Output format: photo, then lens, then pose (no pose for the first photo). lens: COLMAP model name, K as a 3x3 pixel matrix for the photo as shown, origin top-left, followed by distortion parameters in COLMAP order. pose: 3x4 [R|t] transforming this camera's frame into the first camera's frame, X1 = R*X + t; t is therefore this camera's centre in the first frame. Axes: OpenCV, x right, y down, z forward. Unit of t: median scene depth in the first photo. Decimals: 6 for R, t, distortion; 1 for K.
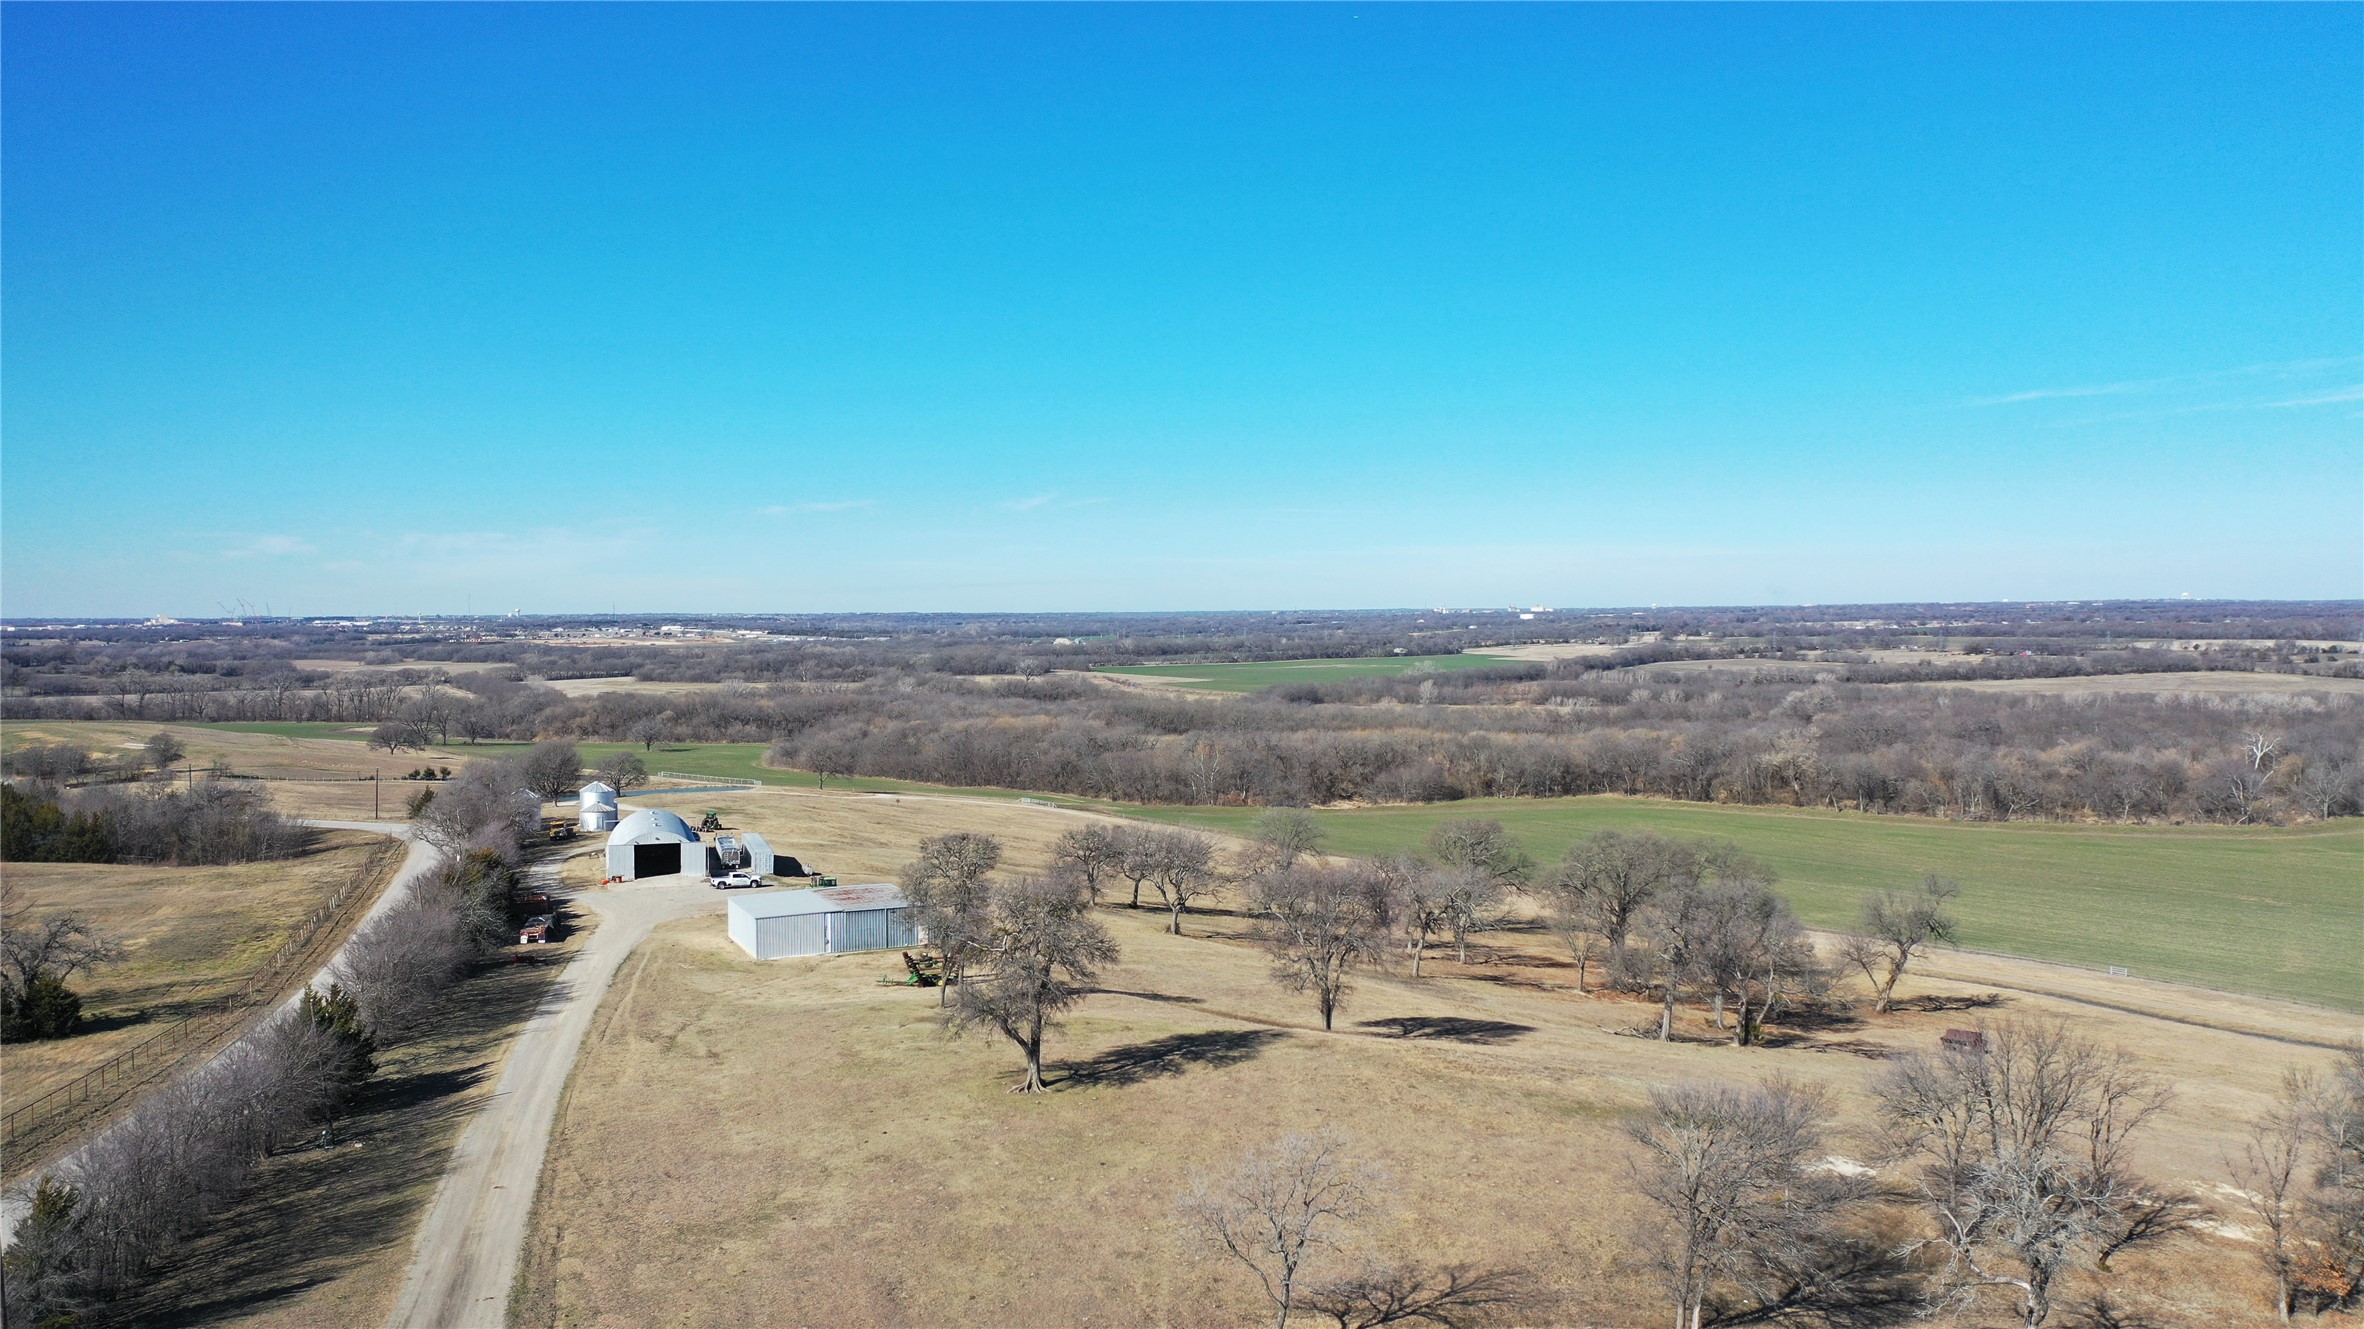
lens RADIAL K [[1891.8, 0, 1193.4], [0, 1891.8, 651.4], [0, 0, 1]] dist [0.011216, 0.007472]
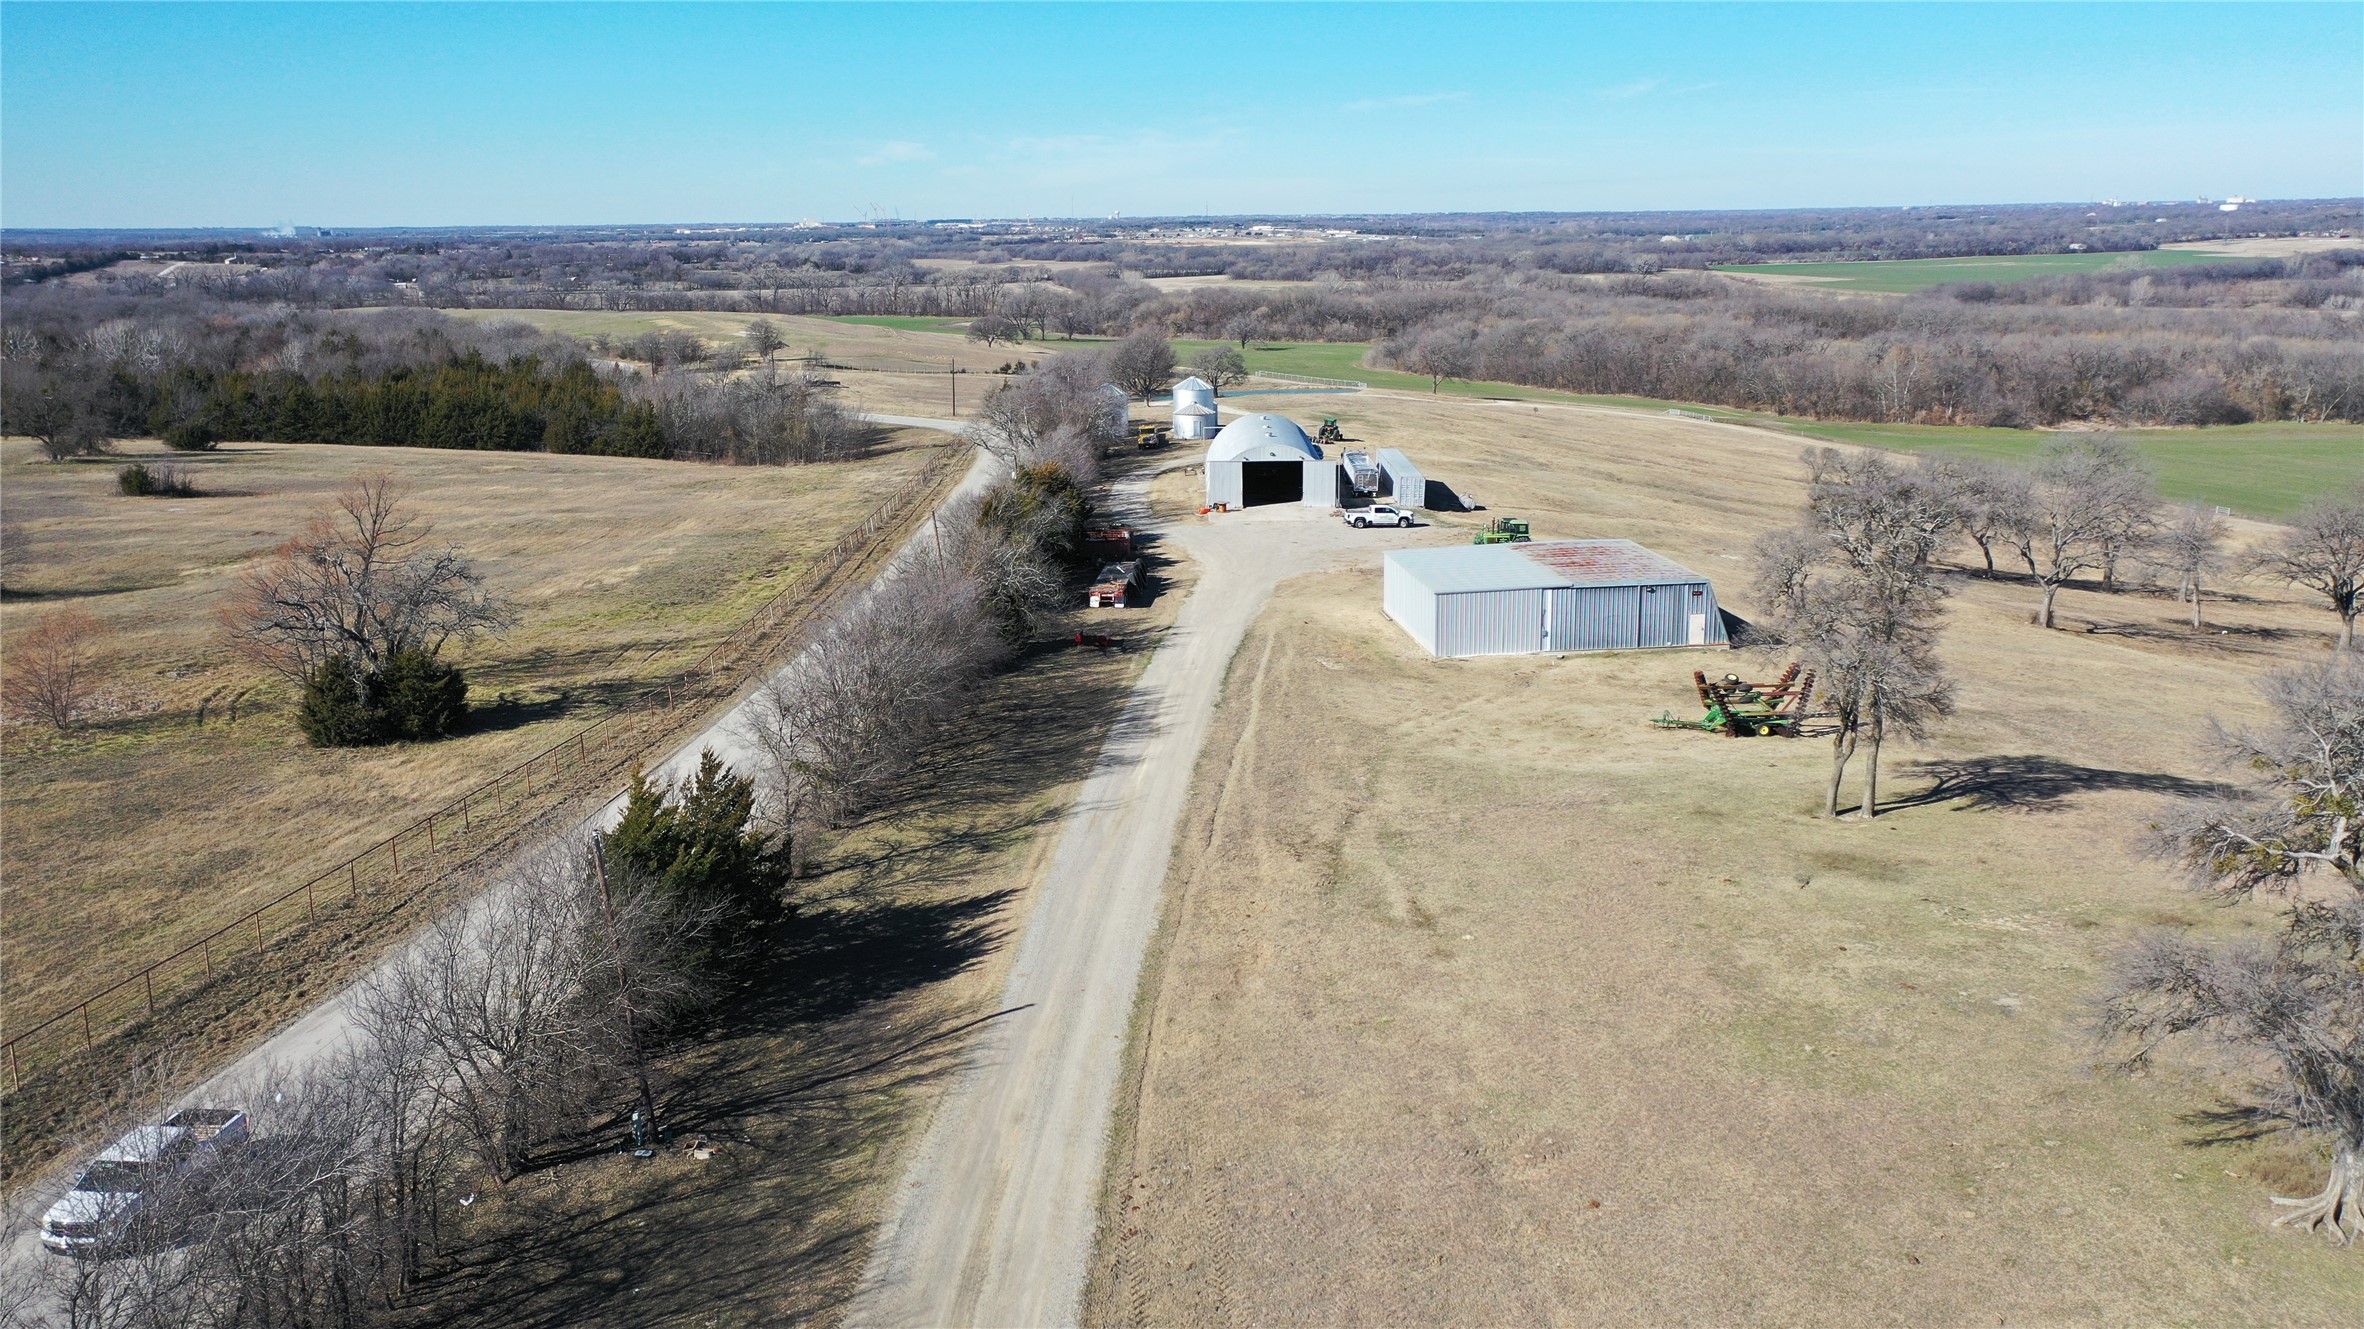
lens RADIAL K [[1891.8, 0, 1178.7], [0, 1891.8, 666.6], [0, 0, 1]] dist [0.011216, 0.007472]
pose [[0.951978, 0.064530, -0.299289, -0.036567], [0.000584, 0.977152, 0.212542, 0.009209], [0.306167, -0.202510, 0.930189, 0.114096]]
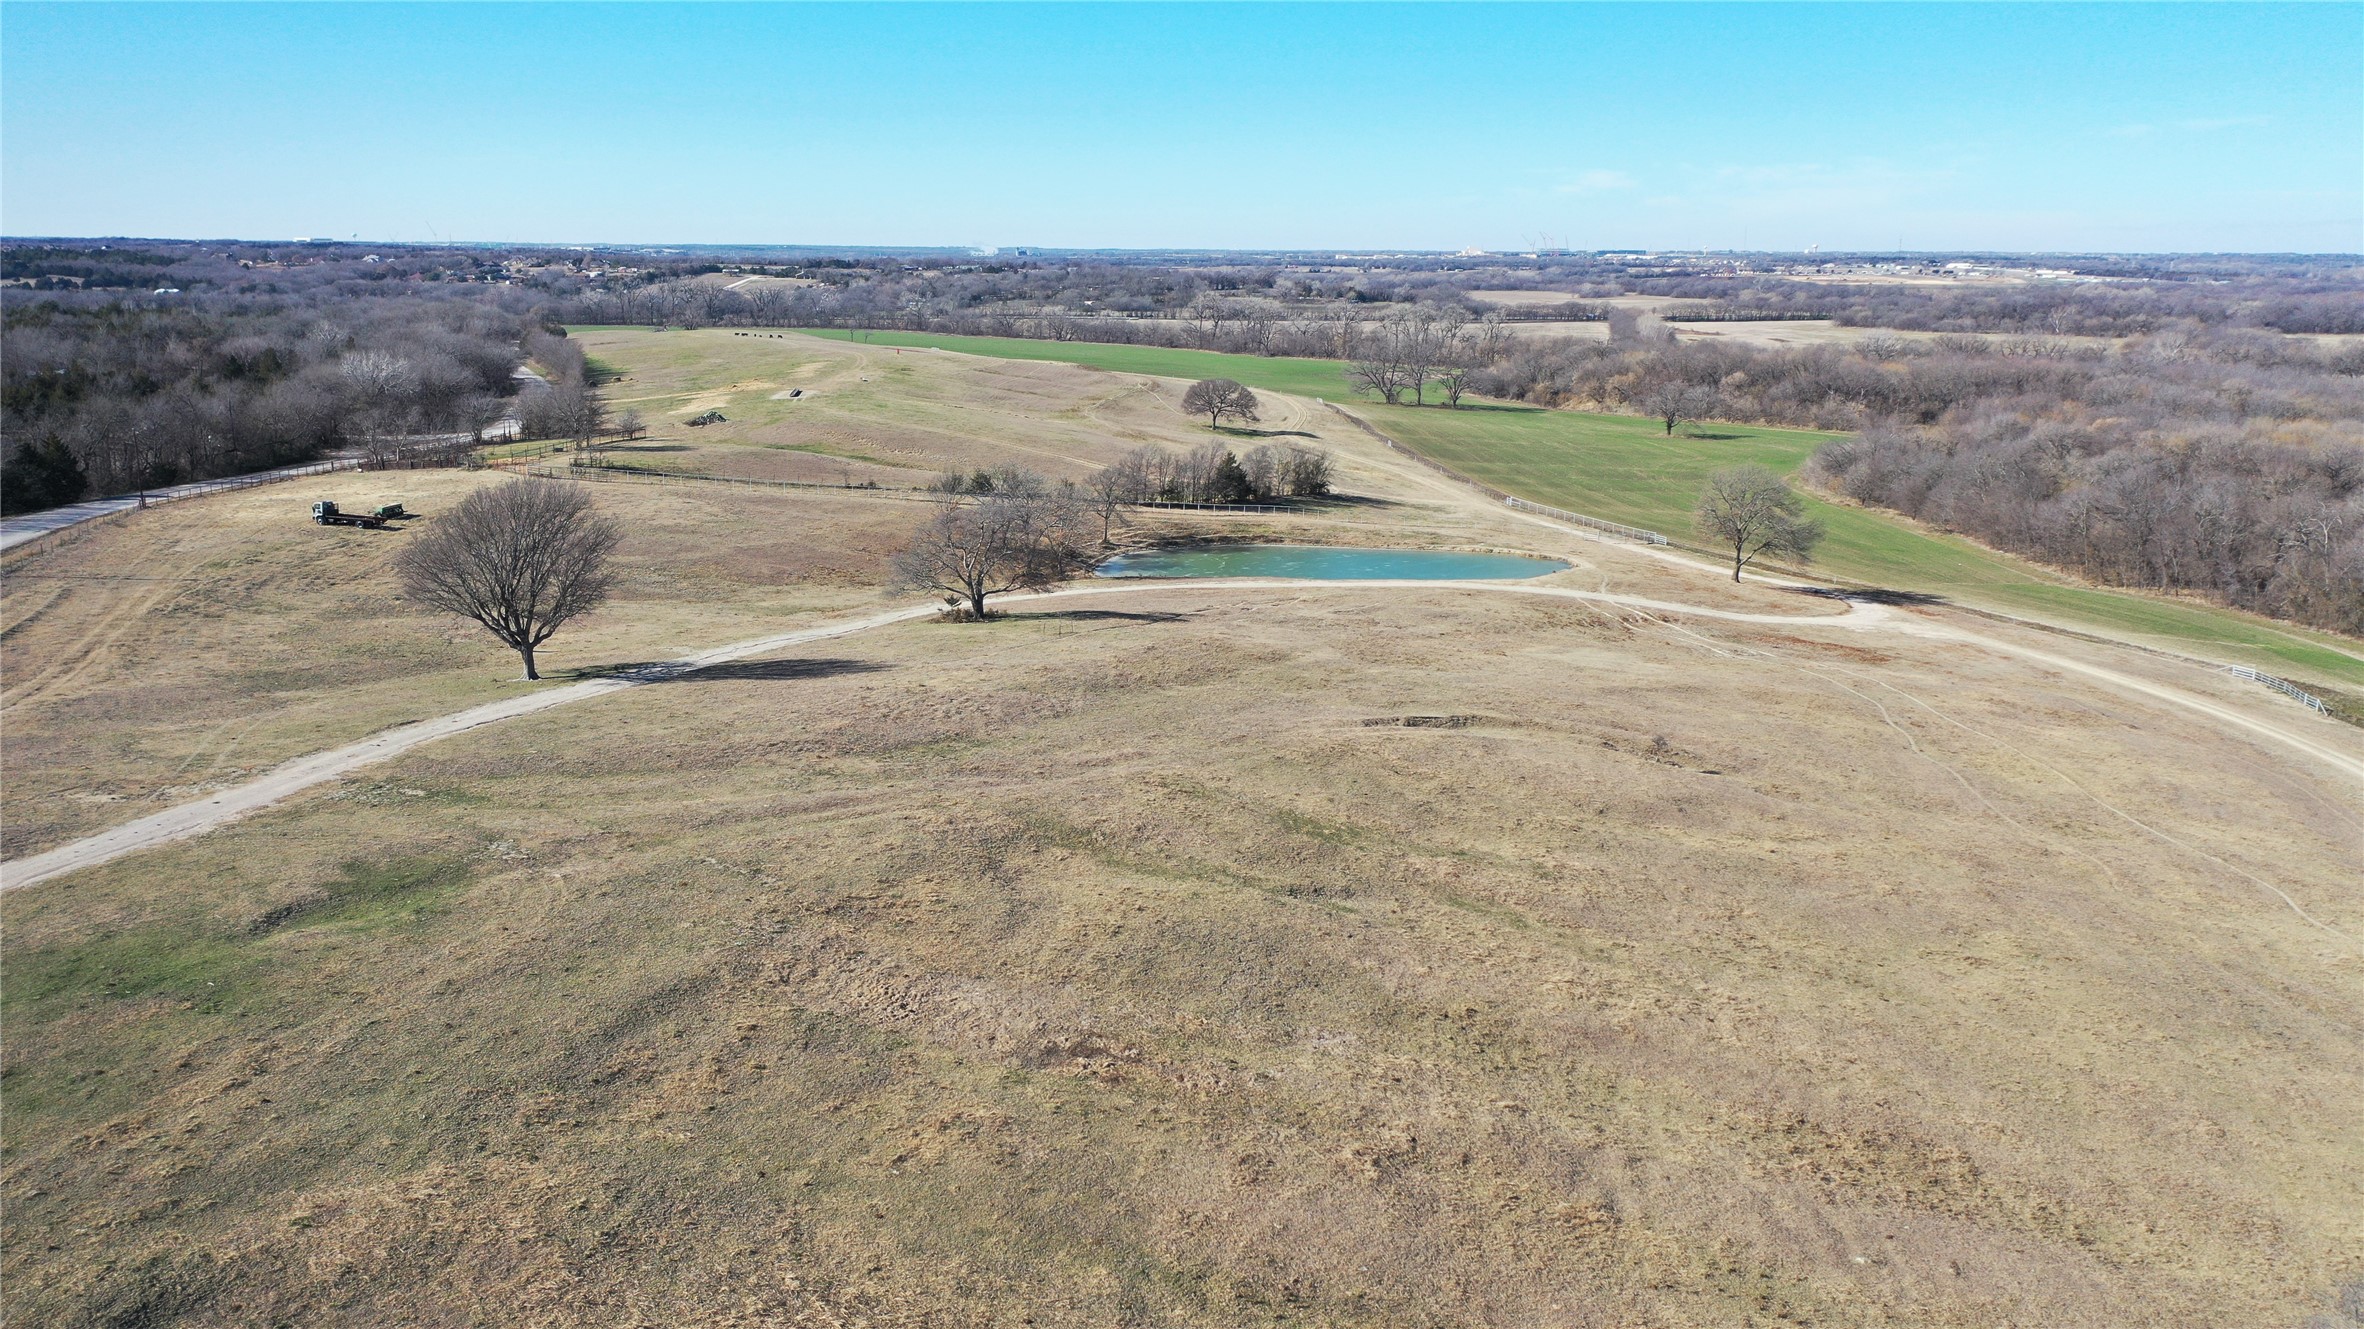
lens RADIAL K [[1891.8, 0, 1177.5], [0, 1891.8, 661.6], [0, 0, 1]] dist [0.011216, 0.007472]
pose [[0.784678, 0.143265, -0.603122, -0.027391], [-0.025257, 0.979509, 0.199810, 0.004835], [0.619389, -0.141554, 0.772218, 0.547006]]
